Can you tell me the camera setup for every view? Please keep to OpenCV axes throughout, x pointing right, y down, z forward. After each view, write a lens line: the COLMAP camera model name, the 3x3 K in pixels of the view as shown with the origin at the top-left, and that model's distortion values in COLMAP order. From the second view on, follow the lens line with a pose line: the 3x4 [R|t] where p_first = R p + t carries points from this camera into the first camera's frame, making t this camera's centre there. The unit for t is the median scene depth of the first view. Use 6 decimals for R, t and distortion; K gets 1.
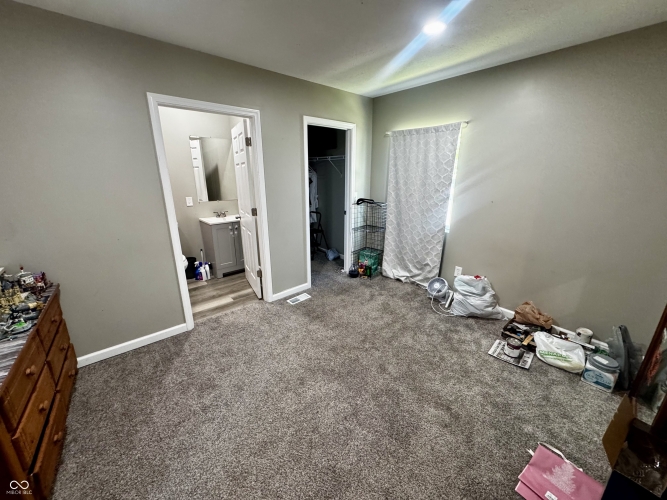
lens RADIAL K [[264.5, 0, 334.4], [0, 264.5, 250.9], [0, 0, 1]] dist [-0.002595, 0.000145]
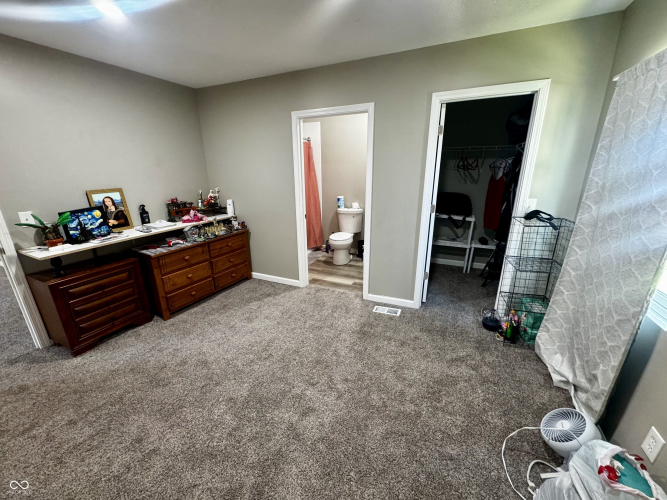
lens RADIAL K [[264.5, 0, 332.6], [0, 264.5, 250.6], [0, 0, 1]] dist [-0.002595, 0.000145]
pose [[0.408652, 0.264263, -0.873595, 0.537553], [-0.247035, 0.953463, 0.172865, -0.124200], [0.878622, 0.145167, 0.454917, 0.429805]]
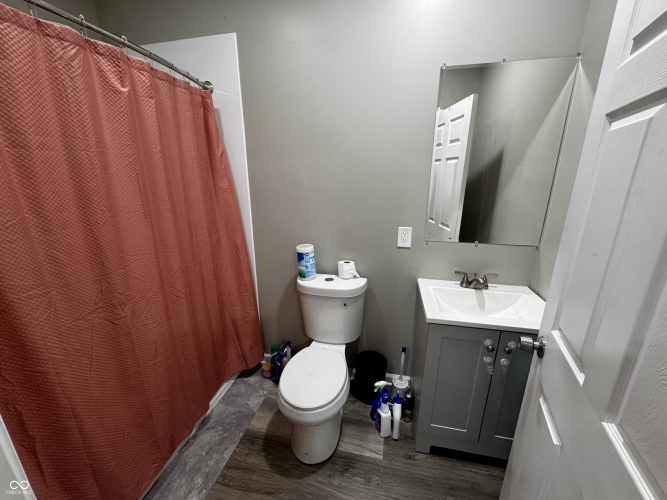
lens RADIAL K [[264.5, 0, 333.9], [0, 264.5, 251.1], [0, 0, 1]] dist [-0.002595, 0.000145]
pose [[0.581925, 0.221786, -0.782415, -0.347558], [-0.229036, 0.967846, 0.104002, -0.226089], [0.780324, 0.118679, 0.614011, 0.809559]]
